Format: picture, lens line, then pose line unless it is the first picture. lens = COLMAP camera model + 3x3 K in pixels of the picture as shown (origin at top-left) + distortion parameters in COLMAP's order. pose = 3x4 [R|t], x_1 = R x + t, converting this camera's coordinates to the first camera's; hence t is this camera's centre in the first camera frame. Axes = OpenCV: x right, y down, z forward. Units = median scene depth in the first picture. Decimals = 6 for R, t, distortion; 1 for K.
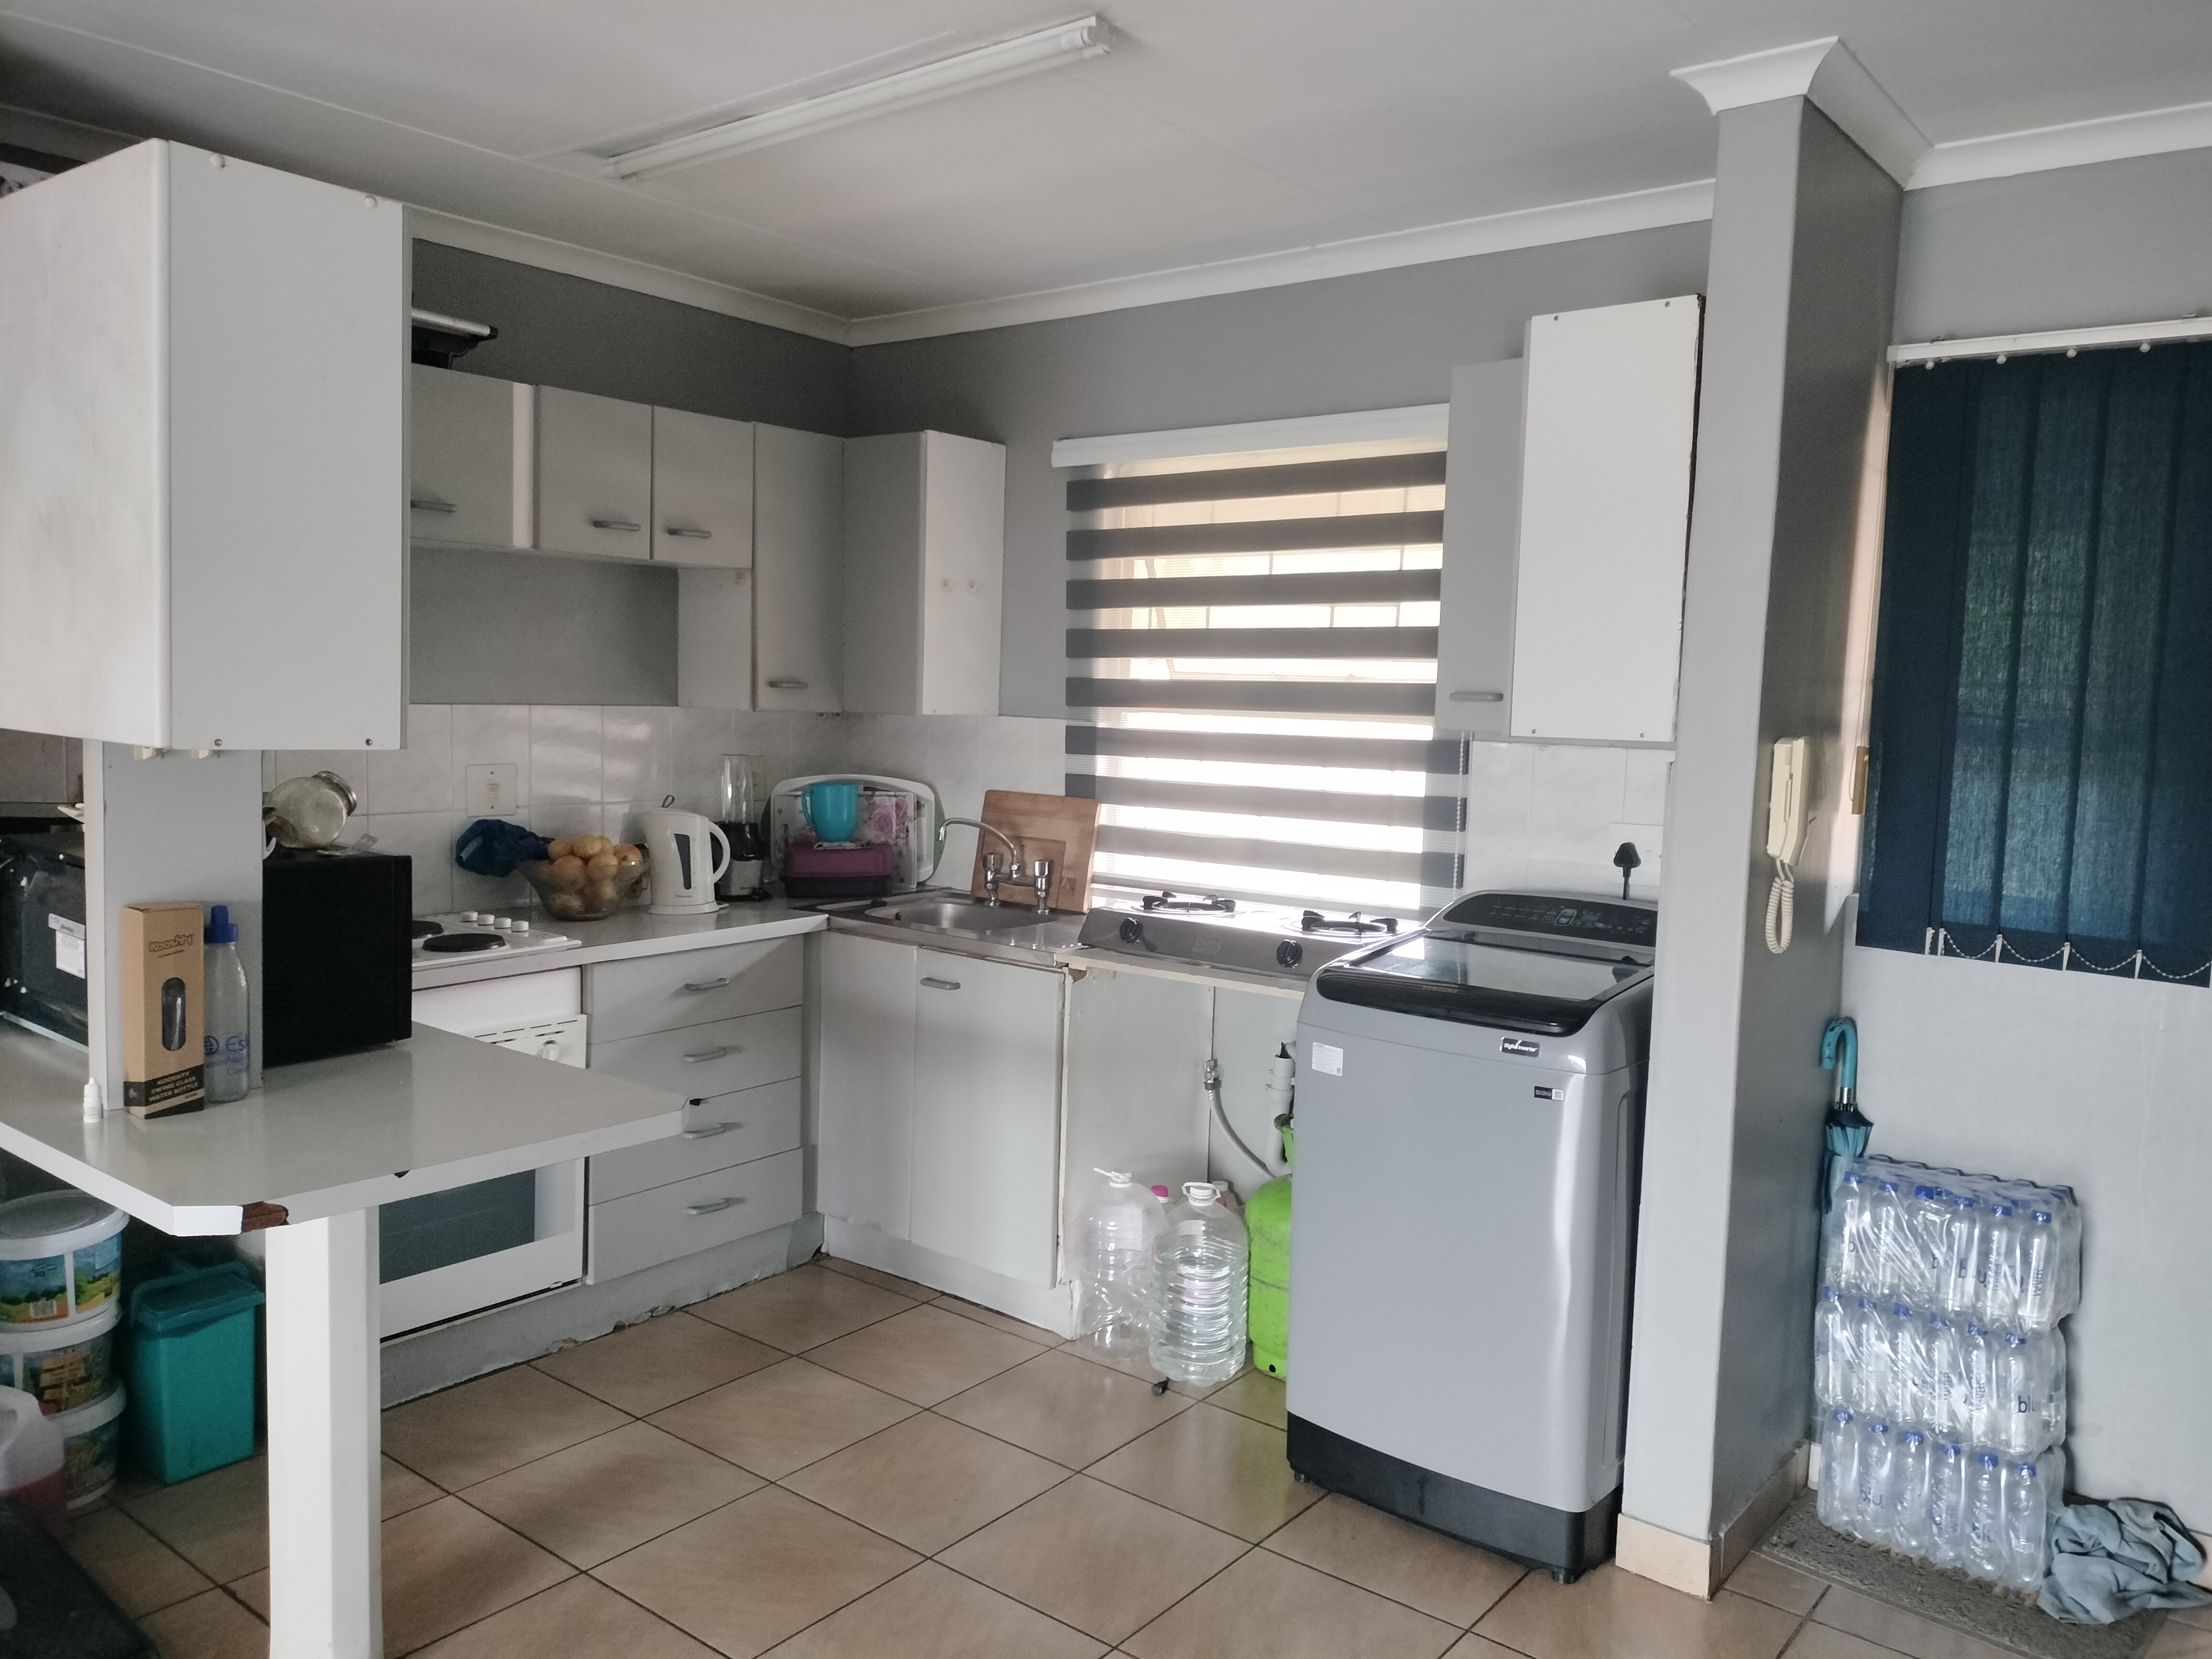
lens RADIAL K [[1637.6, 0, 1100.6], [0, 1637.6, 840.7], [0, 0, 1]] dist [0.015143, -0.000146]
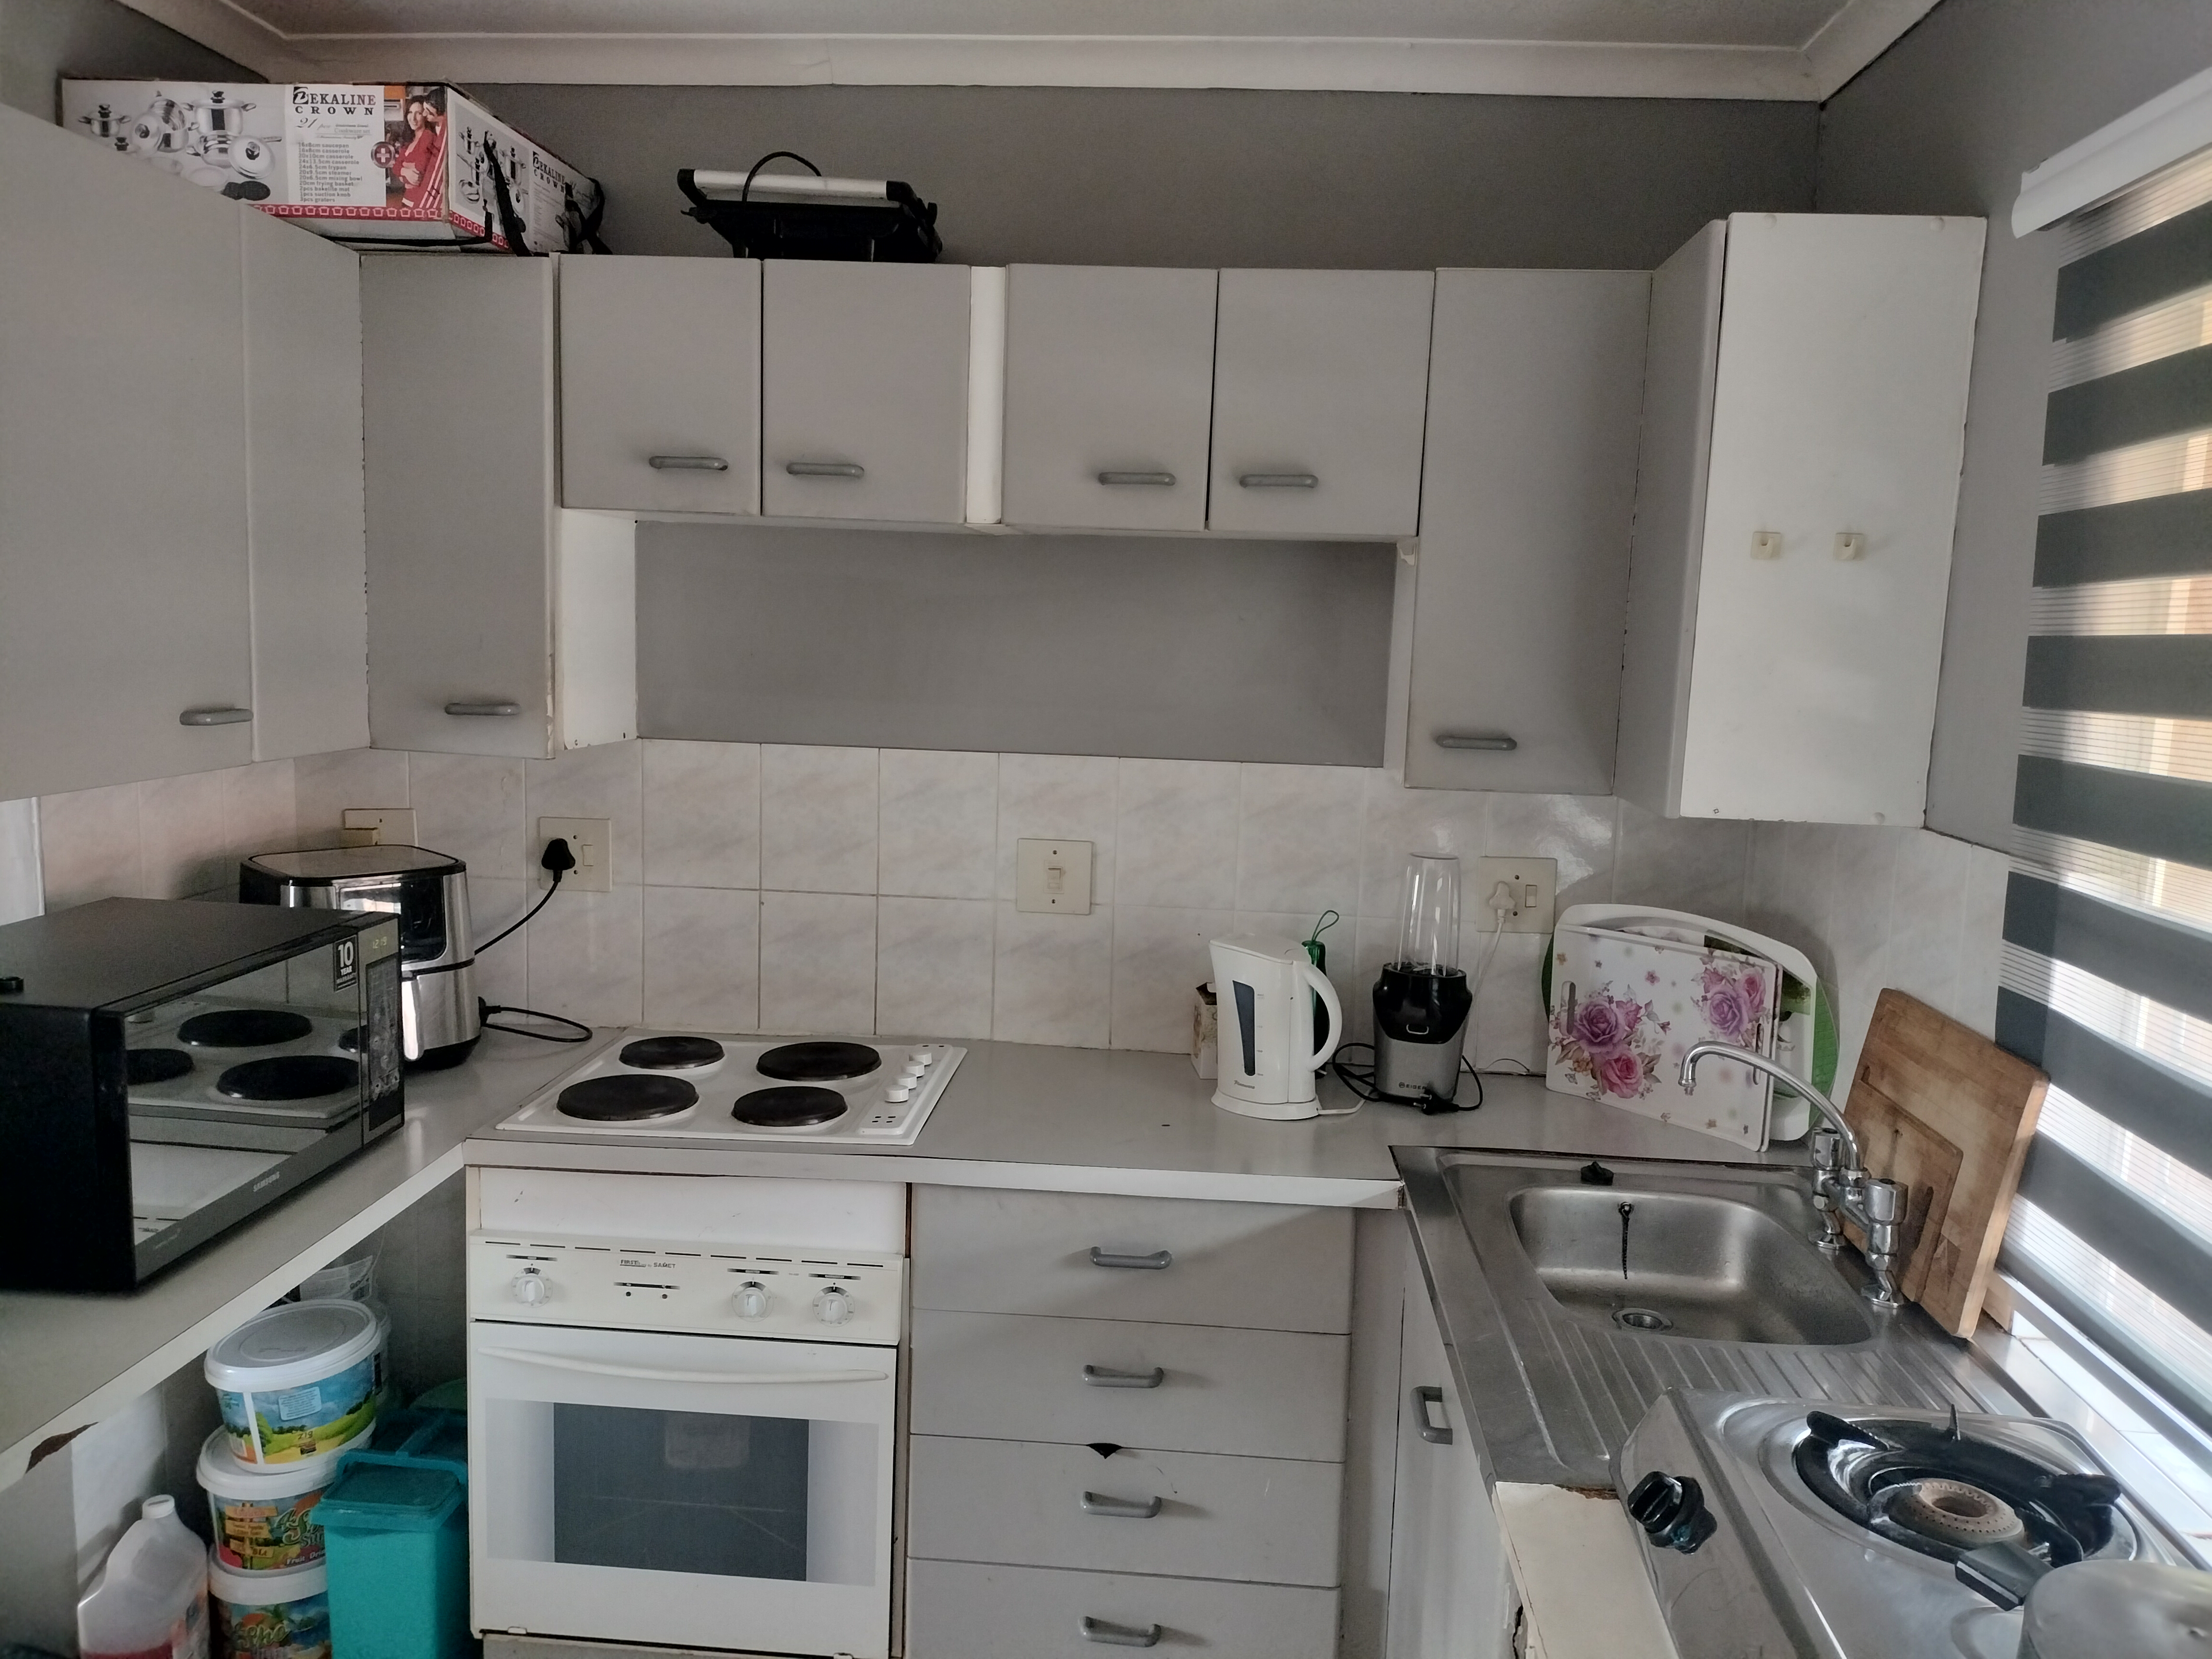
lens RADIAL K [[1630.9, 0, 1097.6], [0, 1630.9, 821.5], [0, 0, 1]] dist [0.063901, -0.070399]
pose [[0.553734, 0.089758, -0.827842, 0.213084], [-0.094182, 0.994545, 0.044835, -0.087973], [0.827350, 0.053141, 0.559167, 0.637533]]
